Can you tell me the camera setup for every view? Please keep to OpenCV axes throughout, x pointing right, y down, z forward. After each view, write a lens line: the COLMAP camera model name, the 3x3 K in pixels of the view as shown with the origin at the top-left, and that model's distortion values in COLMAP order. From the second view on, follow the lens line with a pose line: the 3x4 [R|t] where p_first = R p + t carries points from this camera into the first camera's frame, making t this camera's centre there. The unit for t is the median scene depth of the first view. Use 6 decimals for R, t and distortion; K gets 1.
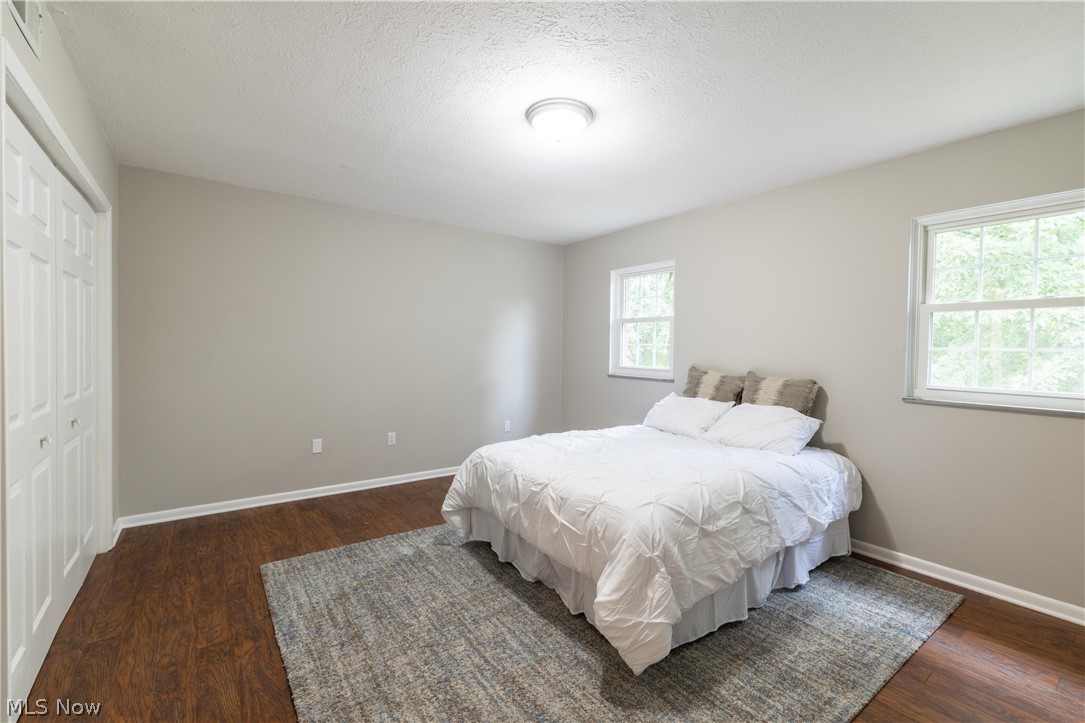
lens RADIAL K [[462.5, 0, 543.3], [0, 462.5, 356.2], [0, 0, 1]] dist [-0.001967, -0.000314]
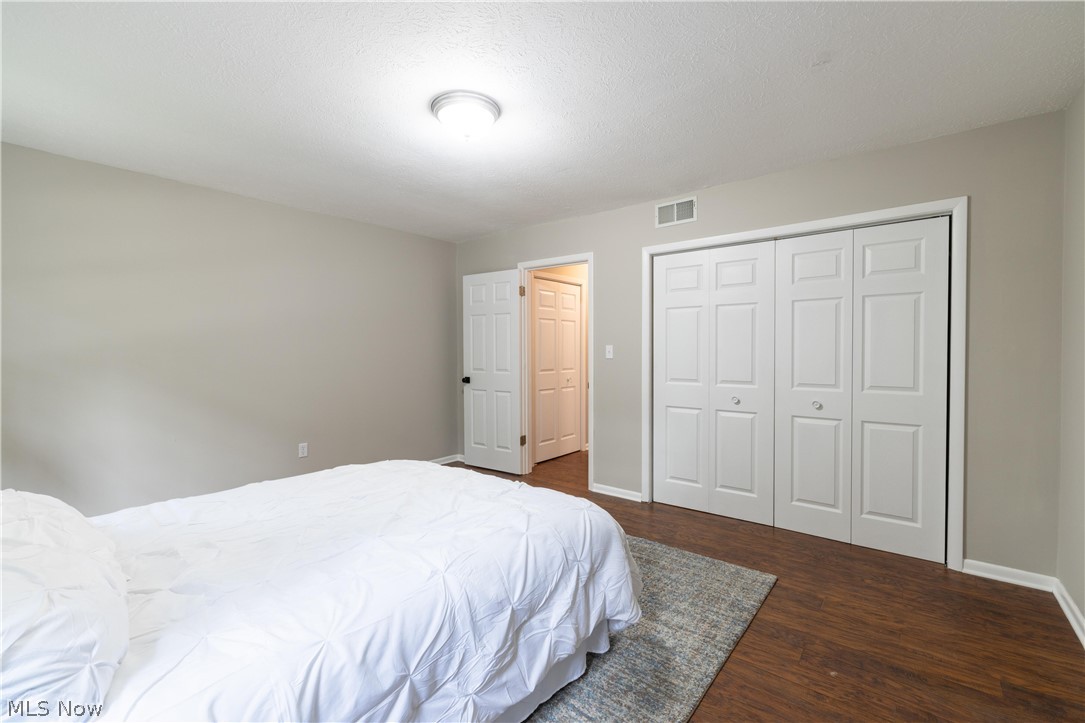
lens RADIAL K [[462.5, 0, 544.2], [0, 462.5, 355.2], [0, 0, 1]] dist [-0.001967, -0.000314]
pose [[-0.964518, -0.004621, -0.263977, 0.139304], [-0.013478, 0.999405, 0.031753, -0.042138], [0.263673, 0.034184, -0.964006, 2.111300]]
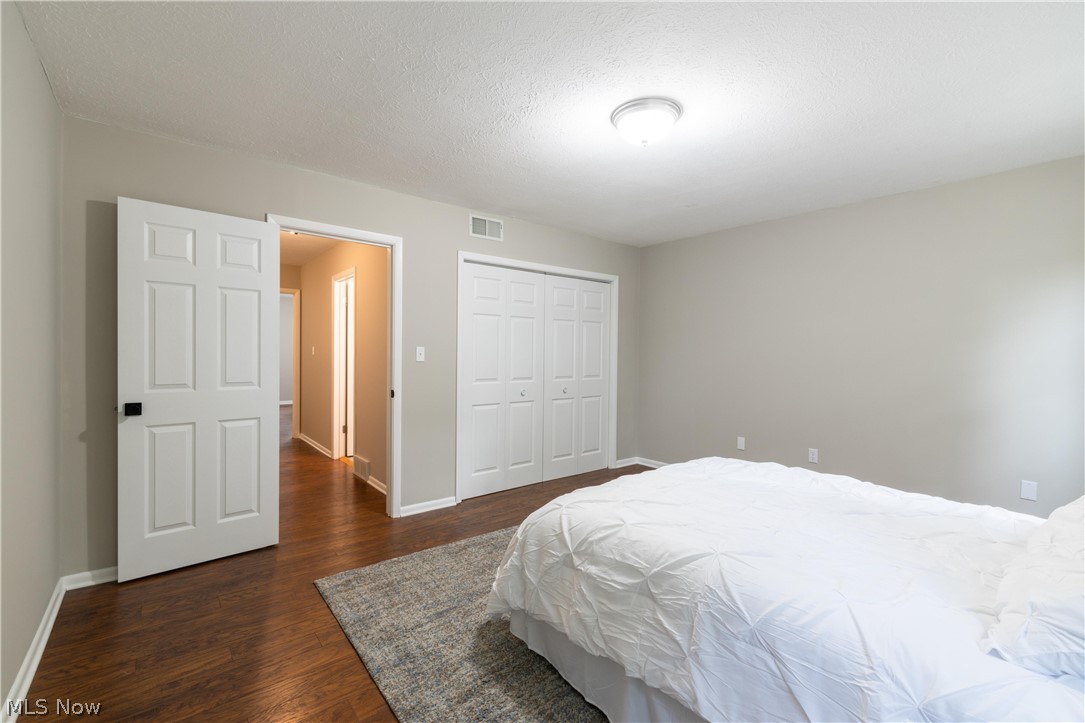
lens RADIAL K [[462.5, 0, 545.3], [0, 462.5, 359.3], [0, 0, 1]] dist [-0.001967, -0.000314]
pose [[0.050943, -0.002492, -0.998698, 1.065308], [-0.028034, 0.999599, -0.003924, 0.010951], [0.998308, 0.028197, 0.050853, 0.798876]]
